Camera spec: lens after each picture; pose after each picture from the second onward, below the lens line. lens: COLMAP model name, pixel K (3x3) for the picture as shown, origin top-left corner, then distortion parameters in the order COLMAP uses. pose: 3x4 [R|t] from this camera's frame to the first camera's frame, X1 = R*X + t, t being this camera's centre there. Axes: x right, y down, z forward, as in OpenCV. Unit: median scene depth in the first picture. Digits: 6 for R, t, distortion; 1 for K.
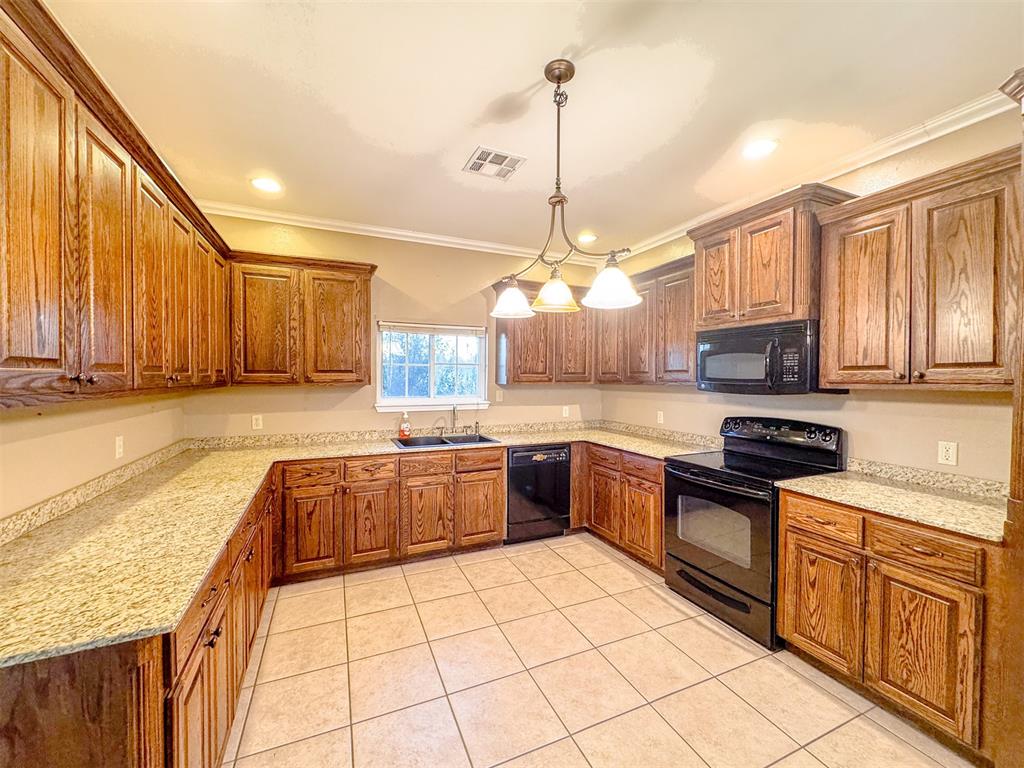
lens RADIAL K [[411.3, 0, 511.3], [0, 411.3, 383.0], [0, 0, 1]] dist [-0.001931, 0.000382]
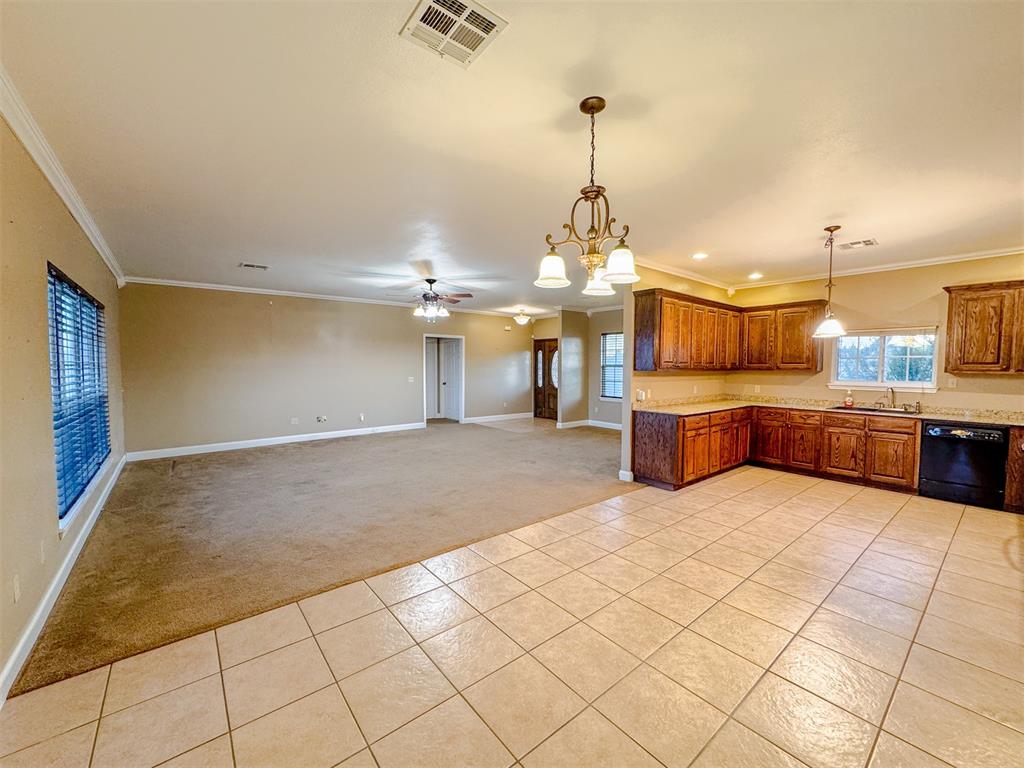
lens RADIAL K [[409.7, 0, 511.0], [0, 409.7, 383.3], [0, 0, 1]] dist [-0.001335, 0.000306]
pose [[0.265181, 0.041365, -0.963311, 1.129713], [-0.021207, 0.999088, 0.037064, 0.022783], [0.963965, 0.010600, 0.265816, -0.779667]]
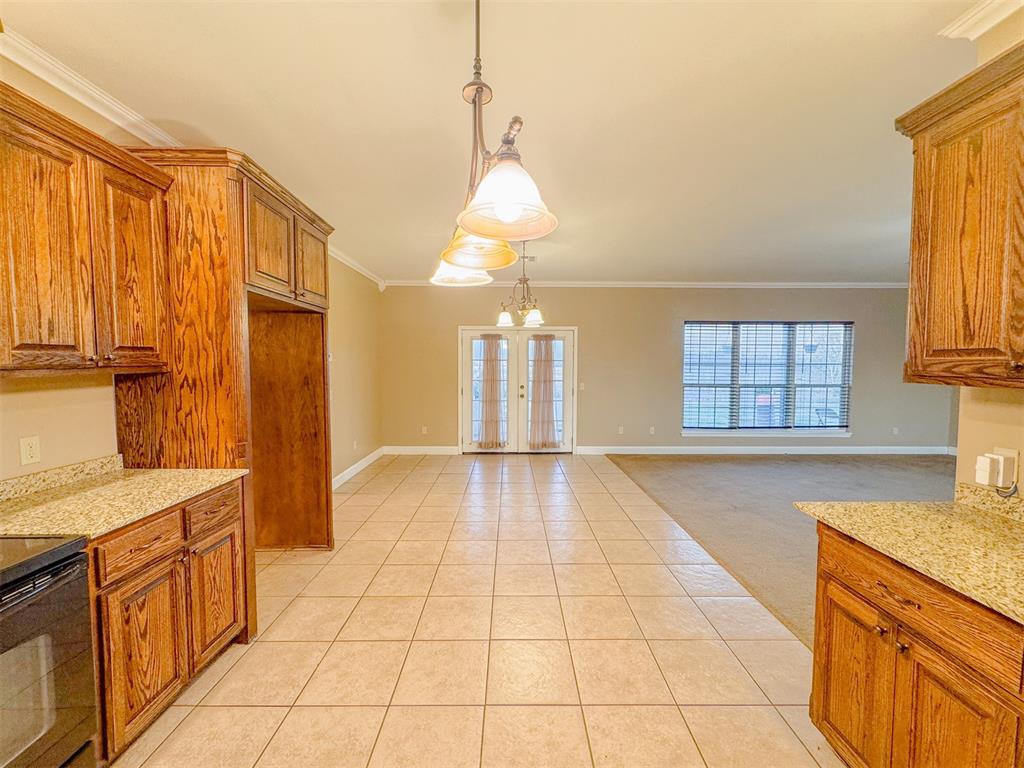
lens RADIAL K [[409.7, 0, 511.0], [0, 409.7, 383.3], [0, 0, 1]] dist [-0.001335, 0.000306]
pose [[-0.917322, -0.025696, 0.397315, -0.128726], [0.002417, 0.997537, 0.070095, -0.017117], [-0.398138, 0.065260, -0.915001, 1.000023]]
